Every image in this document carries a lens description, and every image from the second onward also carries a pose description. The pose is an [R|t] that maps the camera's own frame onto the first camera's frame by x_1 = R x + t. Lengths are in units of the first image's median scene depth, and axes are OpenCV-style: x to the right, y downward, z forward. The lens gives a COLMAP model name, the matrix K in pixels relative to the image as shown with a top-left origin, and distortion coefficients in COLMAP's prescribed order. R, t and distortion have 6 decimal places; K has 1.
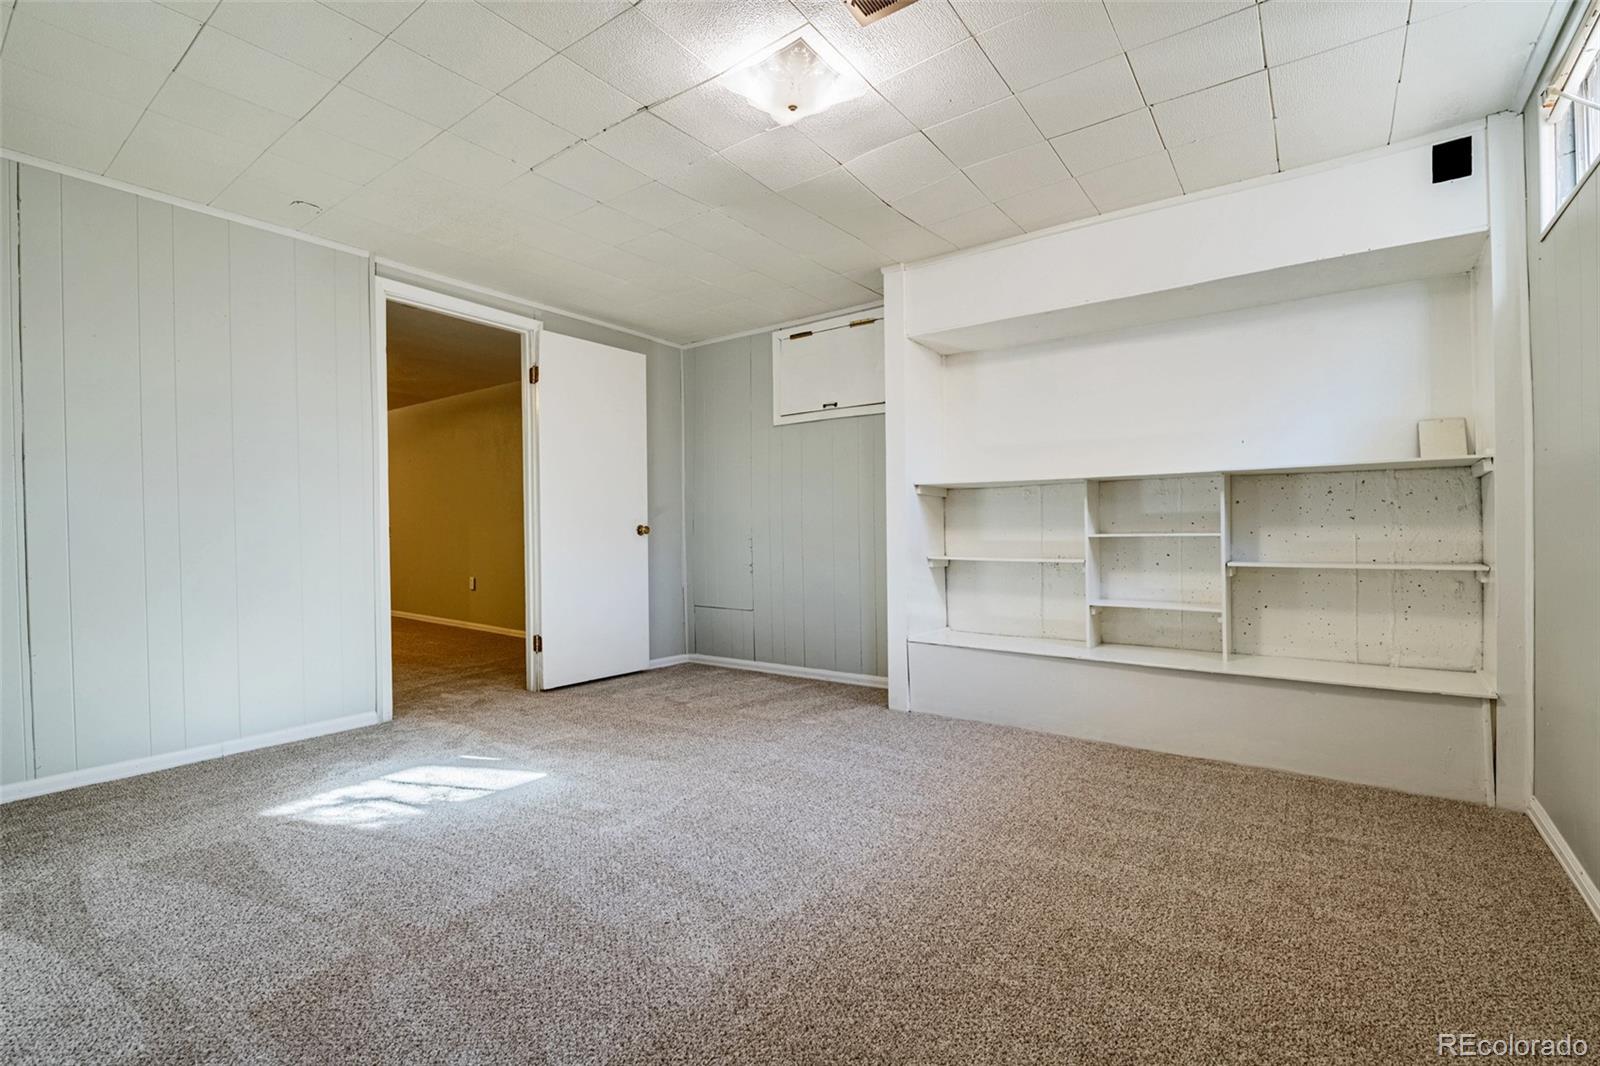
lens RADIAL K [[714.2, 0, 798.3], [0, 714.2, 535.0], [0, 0, 1]] dist [-0.005202, -0.004559]
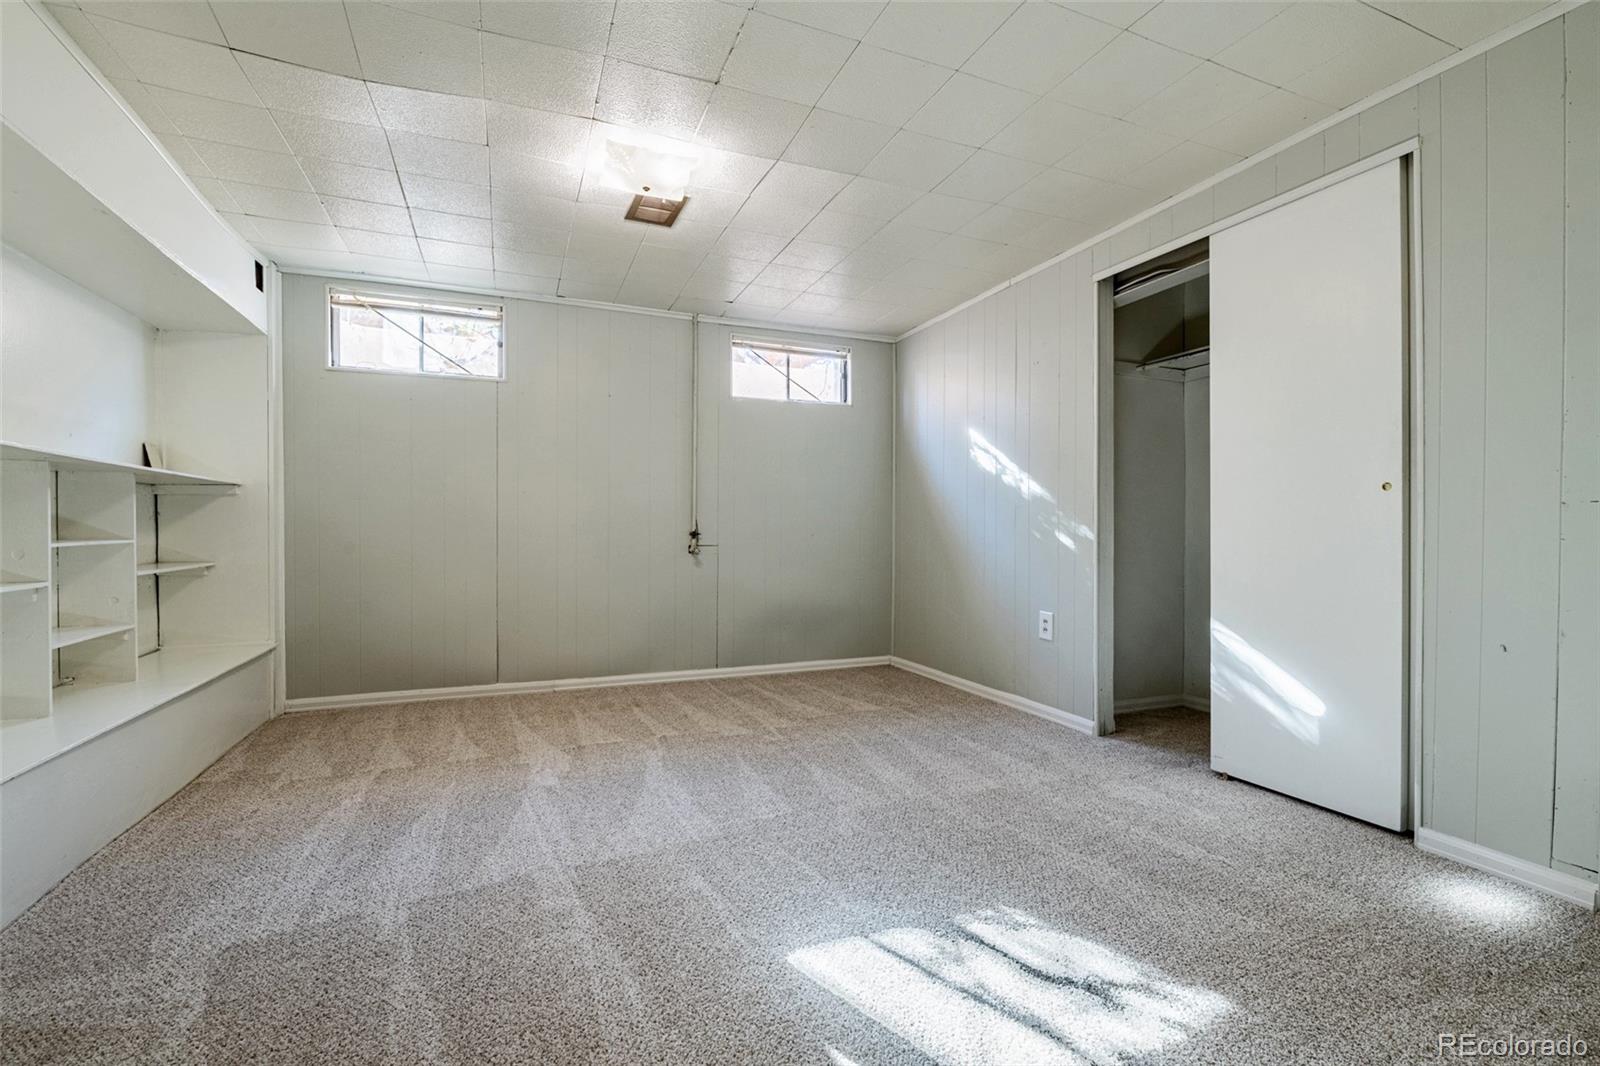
lens RADIAL K [[714.2, 0, 801.2], [0, 714.2, 532.0], [0, 0, 1]] dist [-0.005202, -0.004559]
pose [[-0.856813, -0.004358, 0.515608, -0.710562], [-0.000056, 0.999965, 0.008358, -0.001516], [-0.515627, 0.007133, -0.856784, 1.591821]]
